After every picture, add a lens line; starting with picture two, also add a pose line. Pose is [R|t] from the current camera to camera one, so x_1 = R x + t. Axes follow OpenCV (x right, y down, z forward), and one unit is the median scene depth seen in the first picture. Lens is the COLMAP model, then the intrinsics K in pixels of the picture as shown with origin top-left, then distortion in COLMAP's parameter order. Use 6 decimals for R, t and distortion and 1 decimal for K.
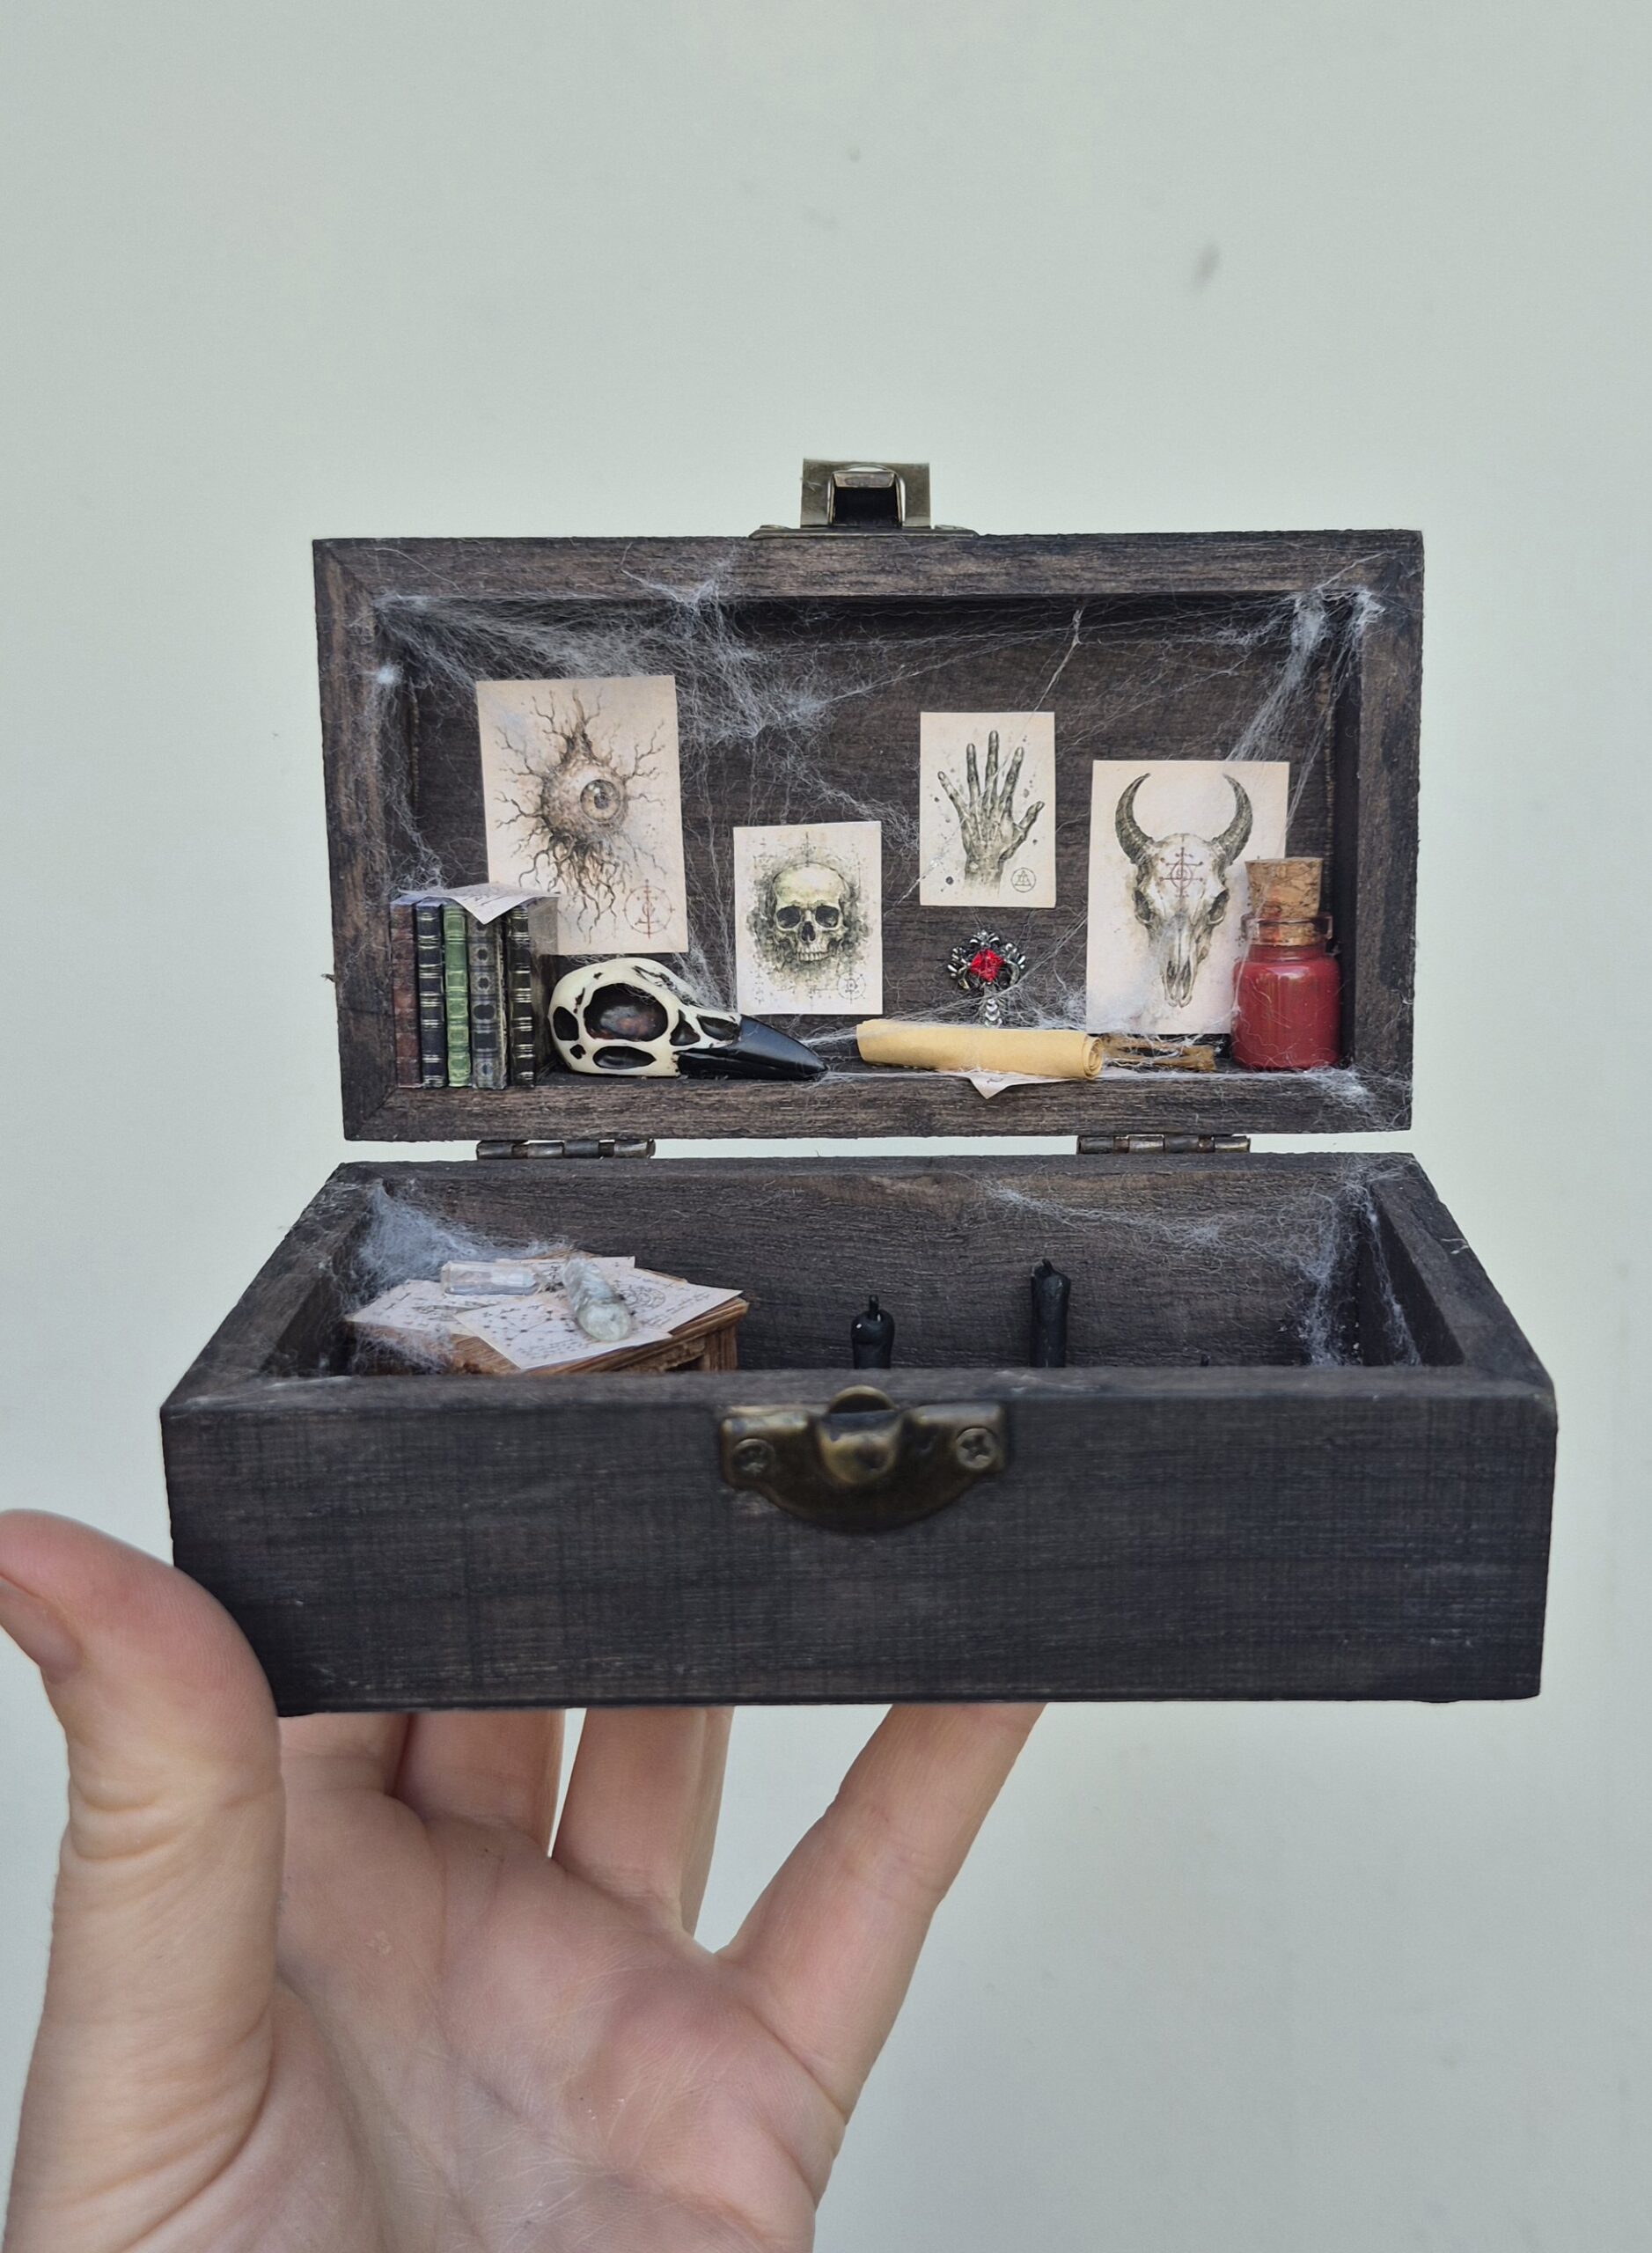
lens RADIAL K [[2246.5, 0, 950.9], [0, 2246.5, 1129.8], [0, 0, 1]] dist [0.036047, 0.000000]
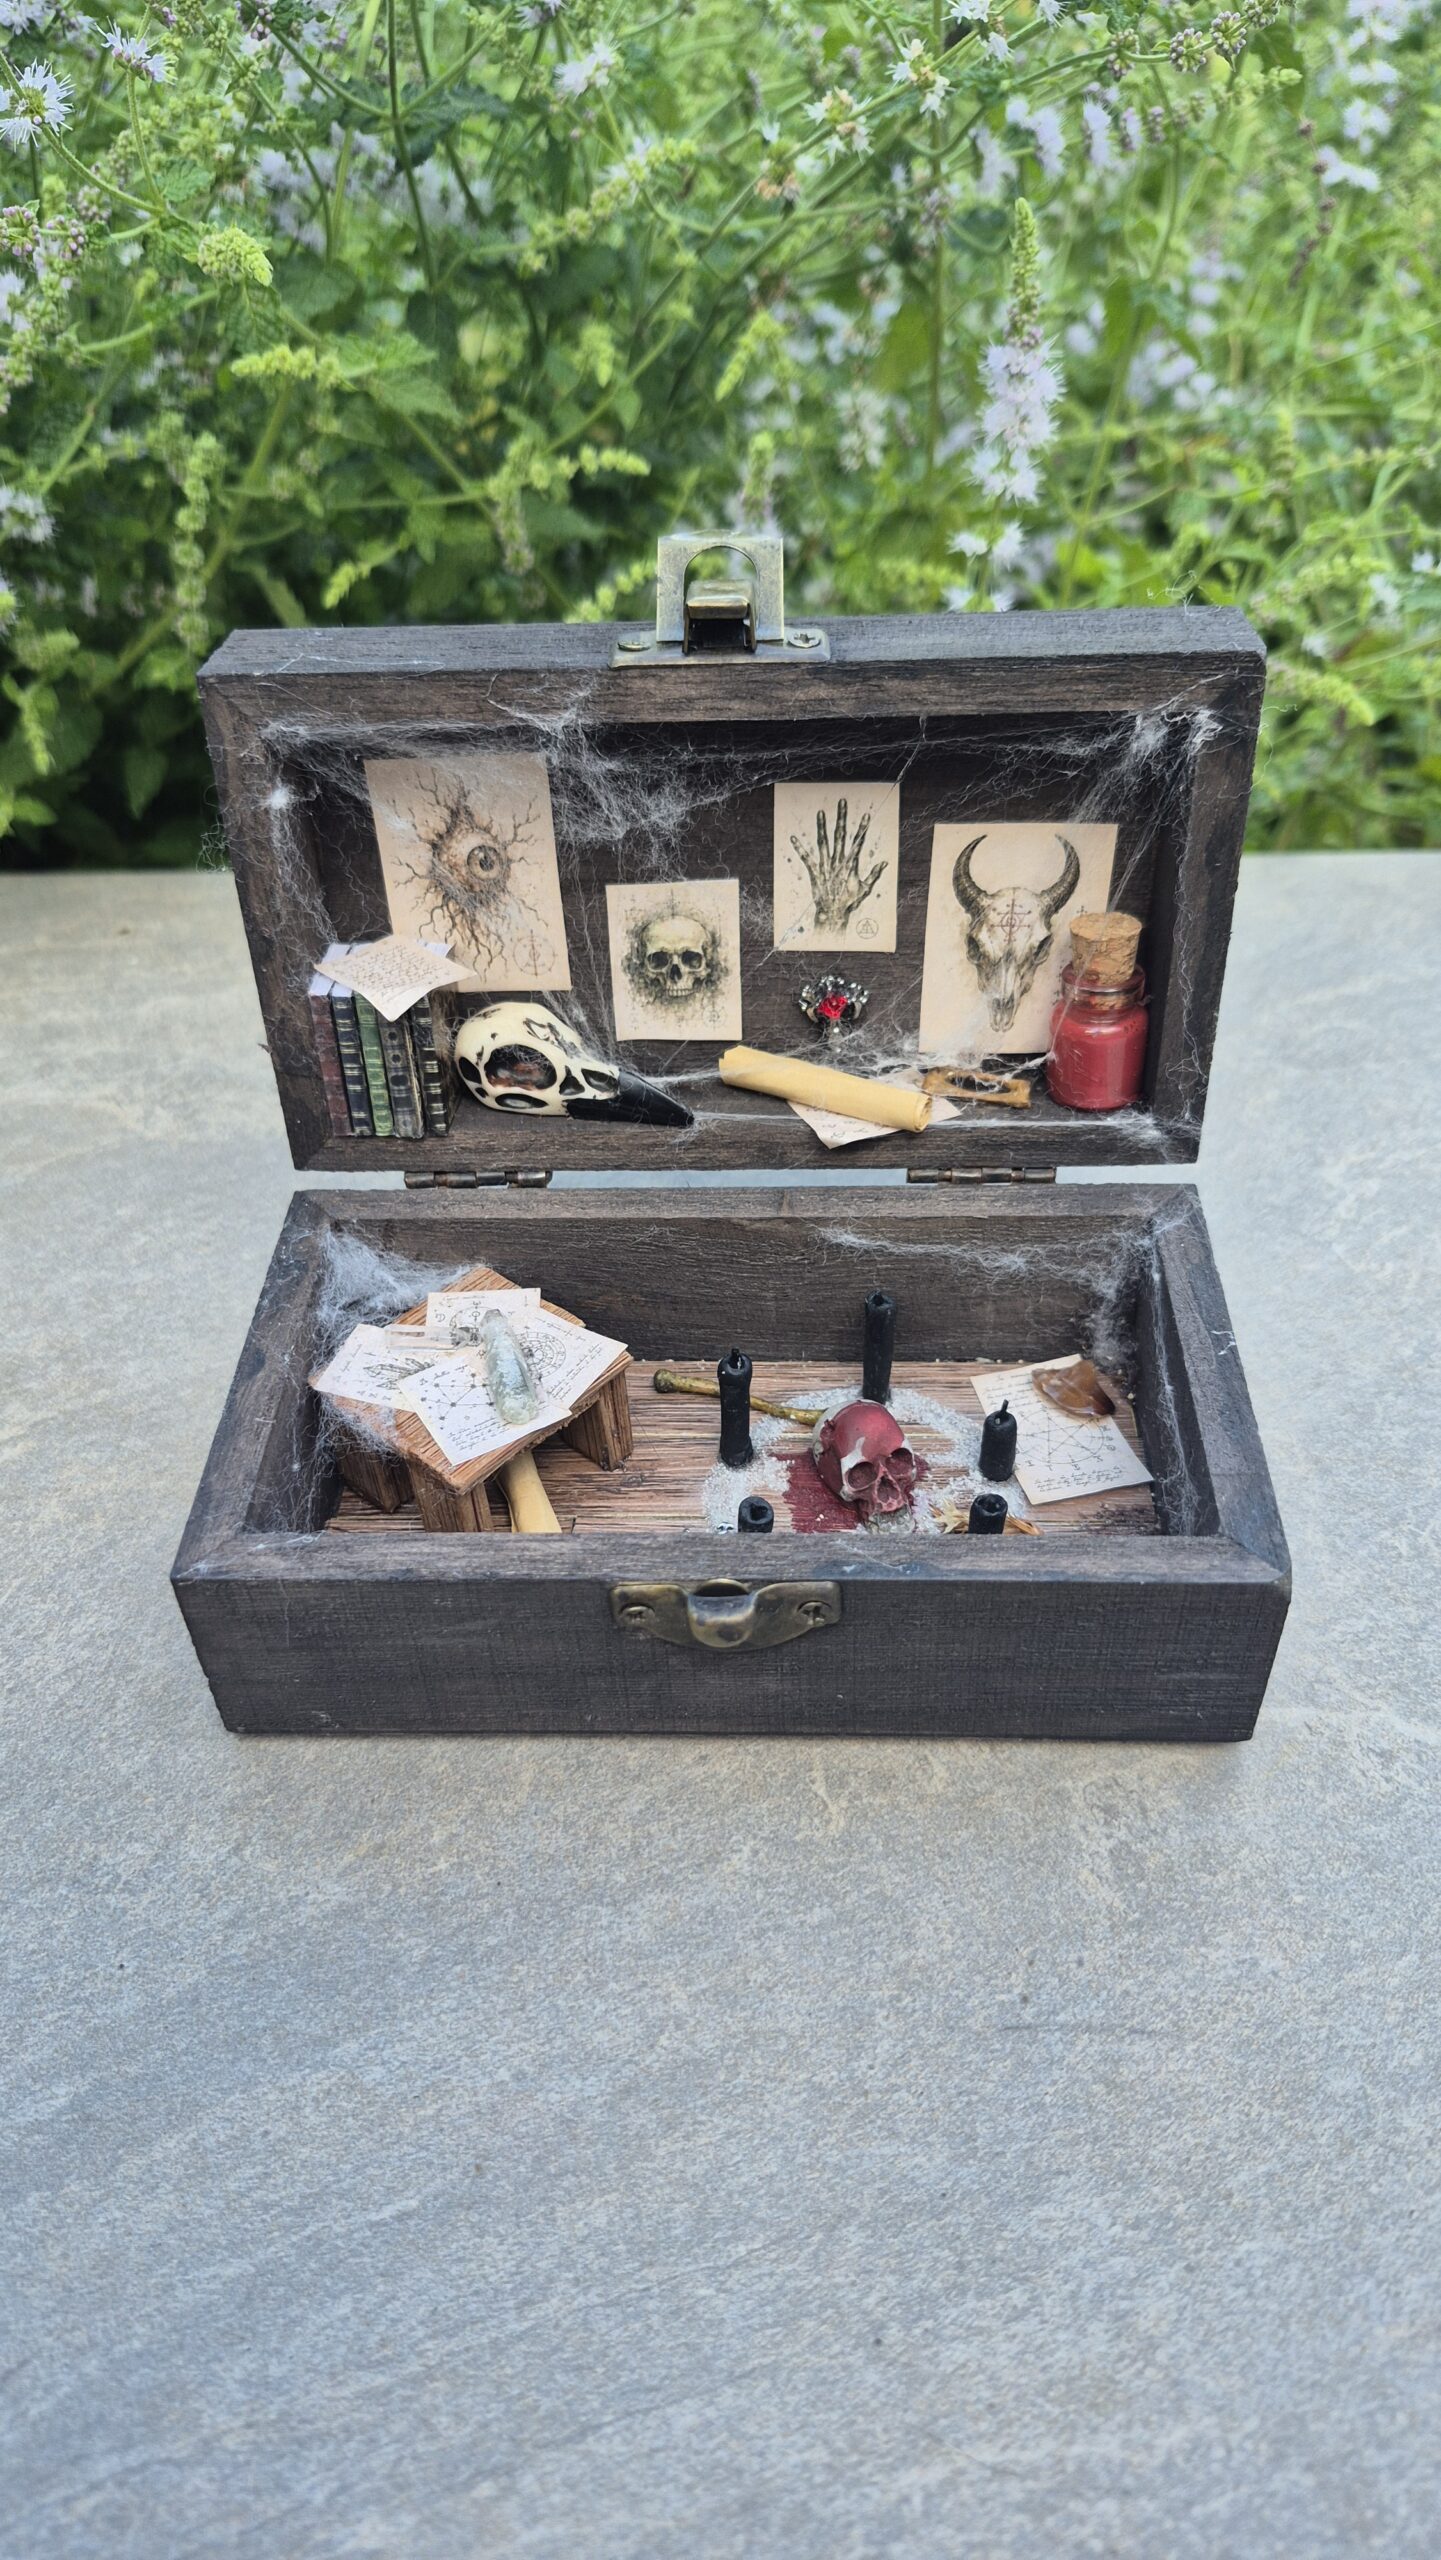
lens RADIAL K [[1703.2, 0, 716.6], [0, 1703.2, 1291.8], [0, 0, 1]] dist [0.030766, -0.043595]
pose [[0.998585, 0.007552, -0.052635, 0.003790], [0.015236, 0.907718, 0.419303, -0.314206], [0.050945, -0.419512, 0.906319, 0.160210]]
